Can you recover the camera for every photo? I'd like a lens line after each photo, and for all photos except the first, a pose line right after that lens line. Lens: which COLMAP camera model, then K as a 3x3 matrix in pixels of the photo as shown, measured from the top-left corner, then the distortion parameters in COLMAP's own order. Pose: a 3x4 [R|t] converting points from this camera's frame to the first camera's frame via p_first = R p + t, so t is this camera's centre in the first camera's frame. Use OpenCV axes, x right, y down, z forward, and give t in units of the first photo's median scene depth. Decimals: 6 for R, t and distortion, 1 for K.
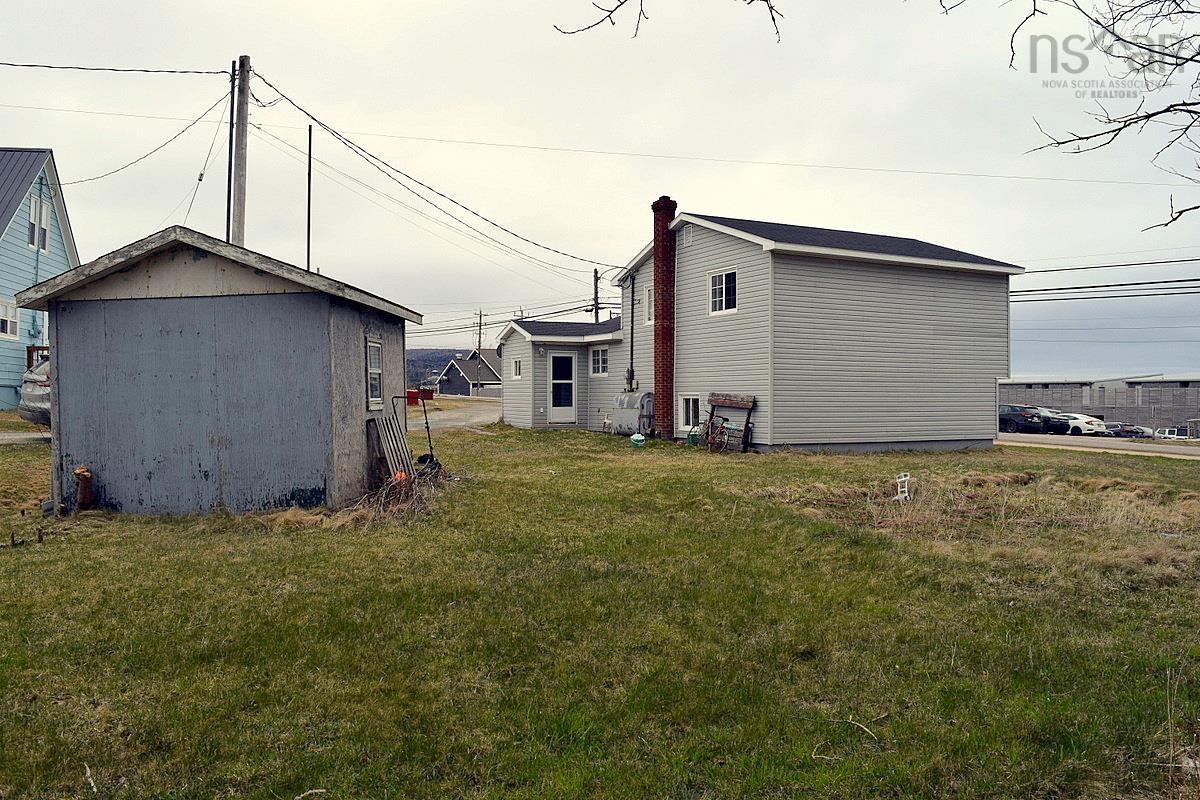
lens RADIAL K [[928.2, 0, 600.0], [0, 928.2, 400.0], [0, 0, 1]] dist [-0.098249, -0.000865]
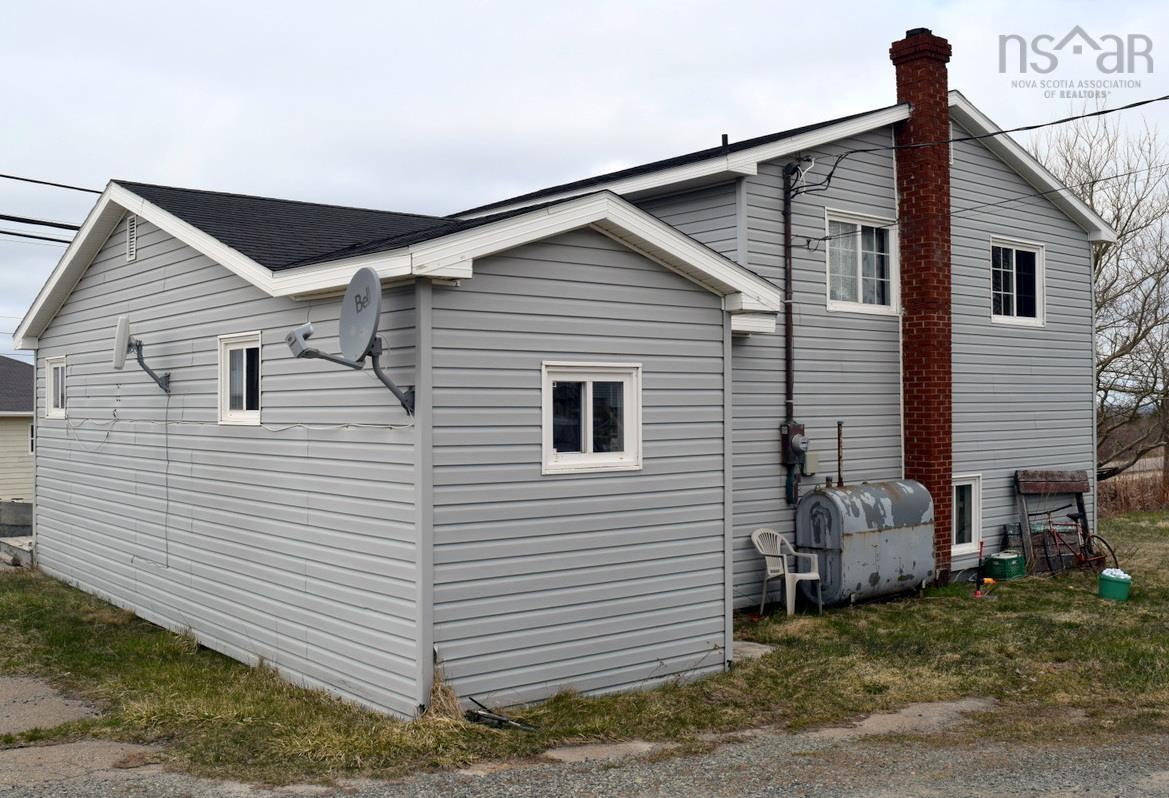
lens RADIAL K [[1149.5, 0, 517.4], [0, 1149.5, 398.5], [0, 0, 1]] dist [-0.093526, 0.003168]
pose [[-0.186204, 0.002469, 0.982508, -0.449943], [0.008476, 0.999964, -0.000907, -0.050187], [-0.982475, 0.008159, -0.186218, 1.384400]]
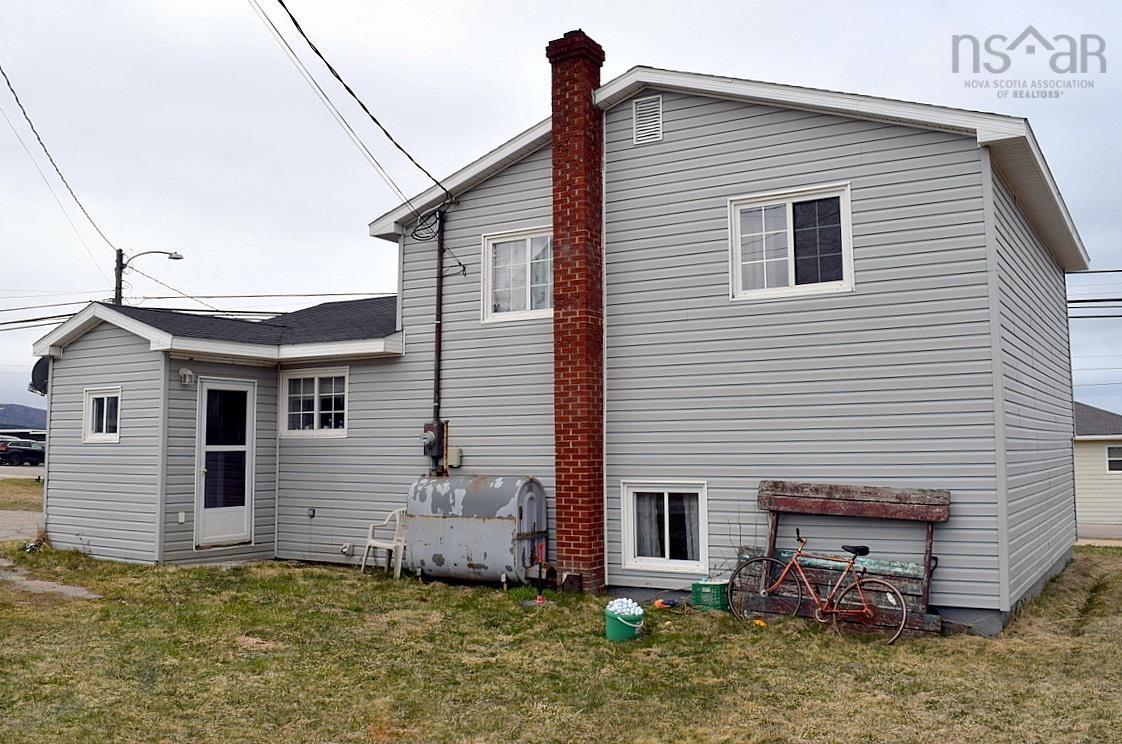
lens RADIAL K [[1009.1, 0, 562.8], [0, 1009.1, 336.1], [0, 0, 1]] dist [-0.082520, 0.006777]
pose [[0.850524, 0.052226, 0.523336, -0.193957], [0.009405, 0.993388, -0.114420, -0.021591], [-0.525852, 0.102239, 0.844409, 0.655733]]
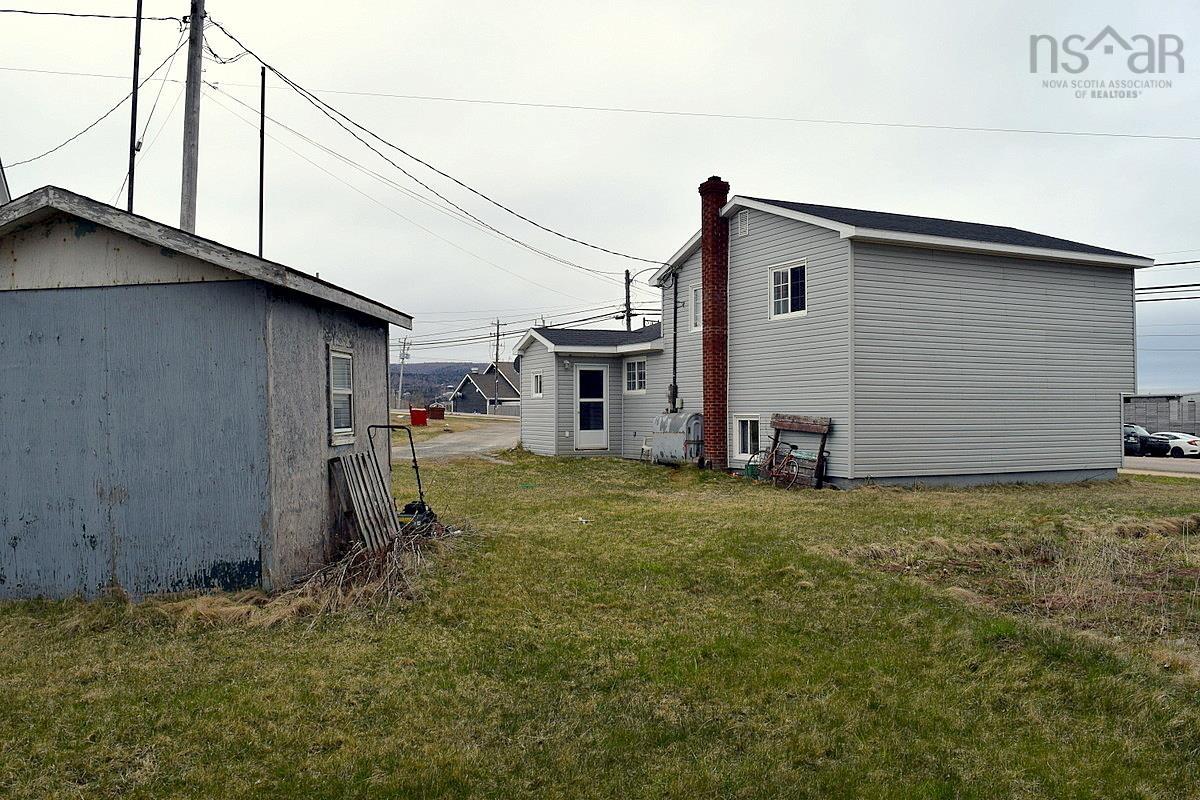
lens RADIAL K [[1004.6, 0, 600.0], [0, 1004.6, 400.0], [0, 0, 1]] dist [-0.082680, 0.003024]
pose [[0.999594, -0.003812, -0.028229, -0.008846], [0.003333, 0.999850, -0.016999, -0.005445], [0.028290, 0.016898, 0.999457, 0.110764]]
